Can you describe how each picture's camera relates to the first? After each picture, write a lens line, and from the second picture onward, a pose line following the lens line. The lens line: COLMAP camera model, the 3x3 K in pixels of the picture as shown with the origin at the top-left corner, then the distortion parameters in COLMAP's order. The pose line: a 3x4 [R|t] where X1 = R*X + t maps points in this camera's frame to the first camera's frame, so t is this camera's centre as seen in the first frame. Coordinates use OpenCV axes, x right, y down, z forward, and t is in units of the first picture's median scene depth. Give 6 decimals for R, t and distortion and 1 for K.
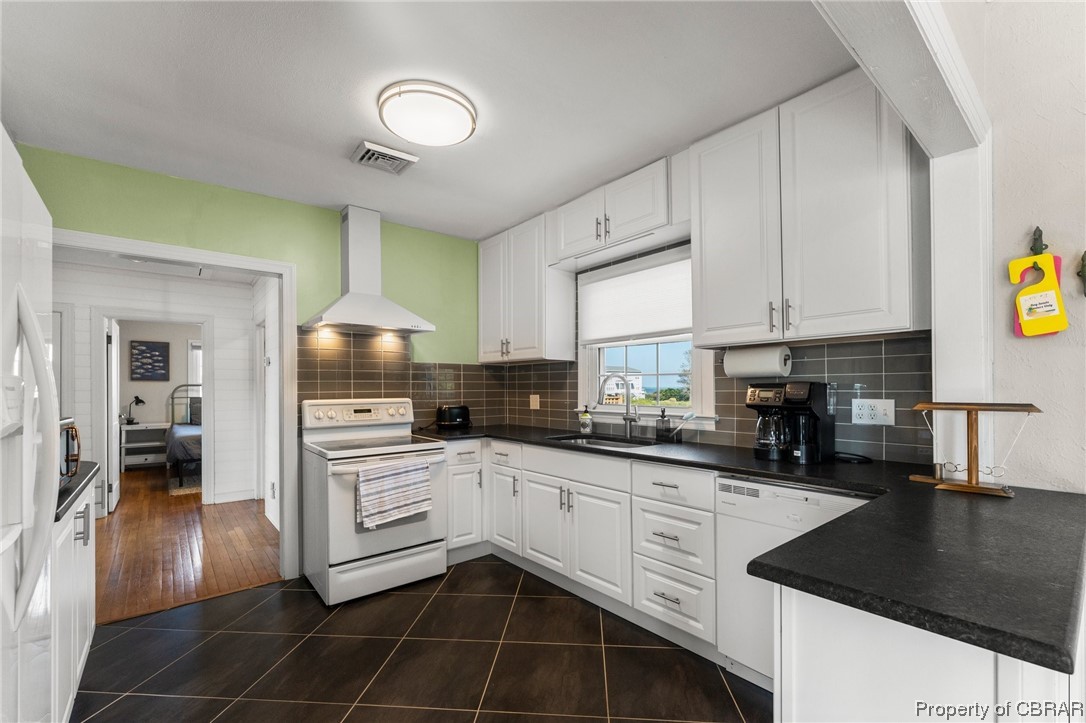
lens RADIAL K [[464.5, 0, 534.9], [0, 464.5, 385.1], [0, 0, 1]] dist [-0.000496, -0.000030]
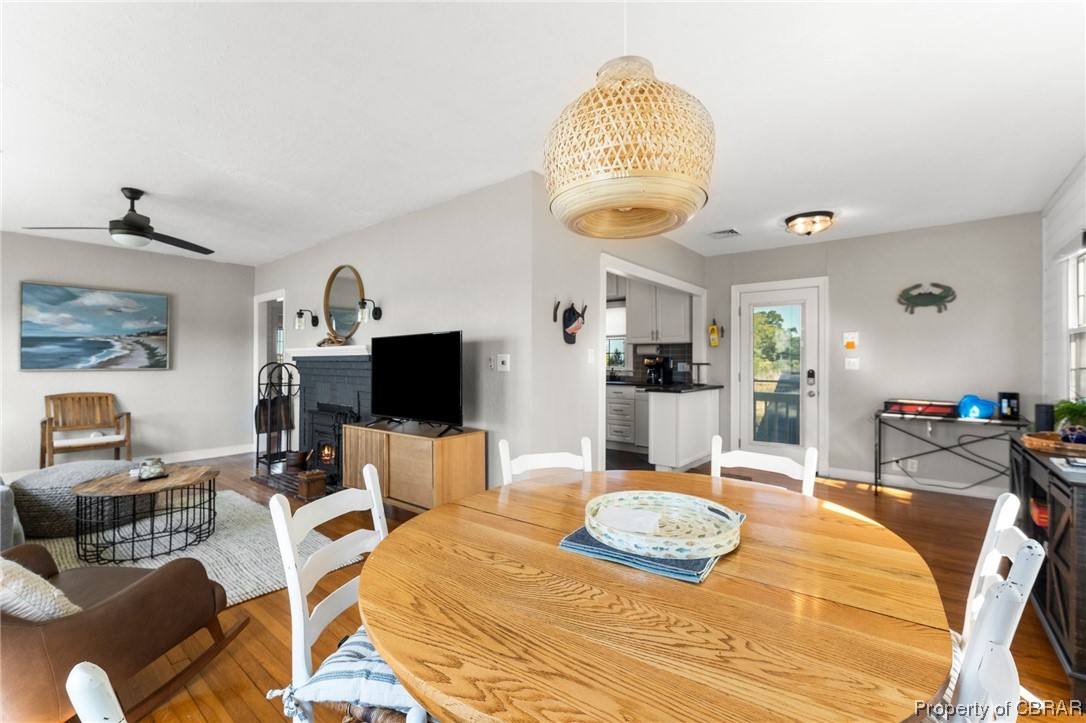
lens RADIAL K [[464.5, 0, 543.6], [0, 464.5, 361.8], [0, 0, 1]] dist [-0.000496, -0.000030]
pose [[0.977636, 0.012707, 0.209921, -0.788938], [-0.014406, 0.999875, 0.006566, 0.014797], [-0.209812, -0.009443, 0.977696, -1.743052]]
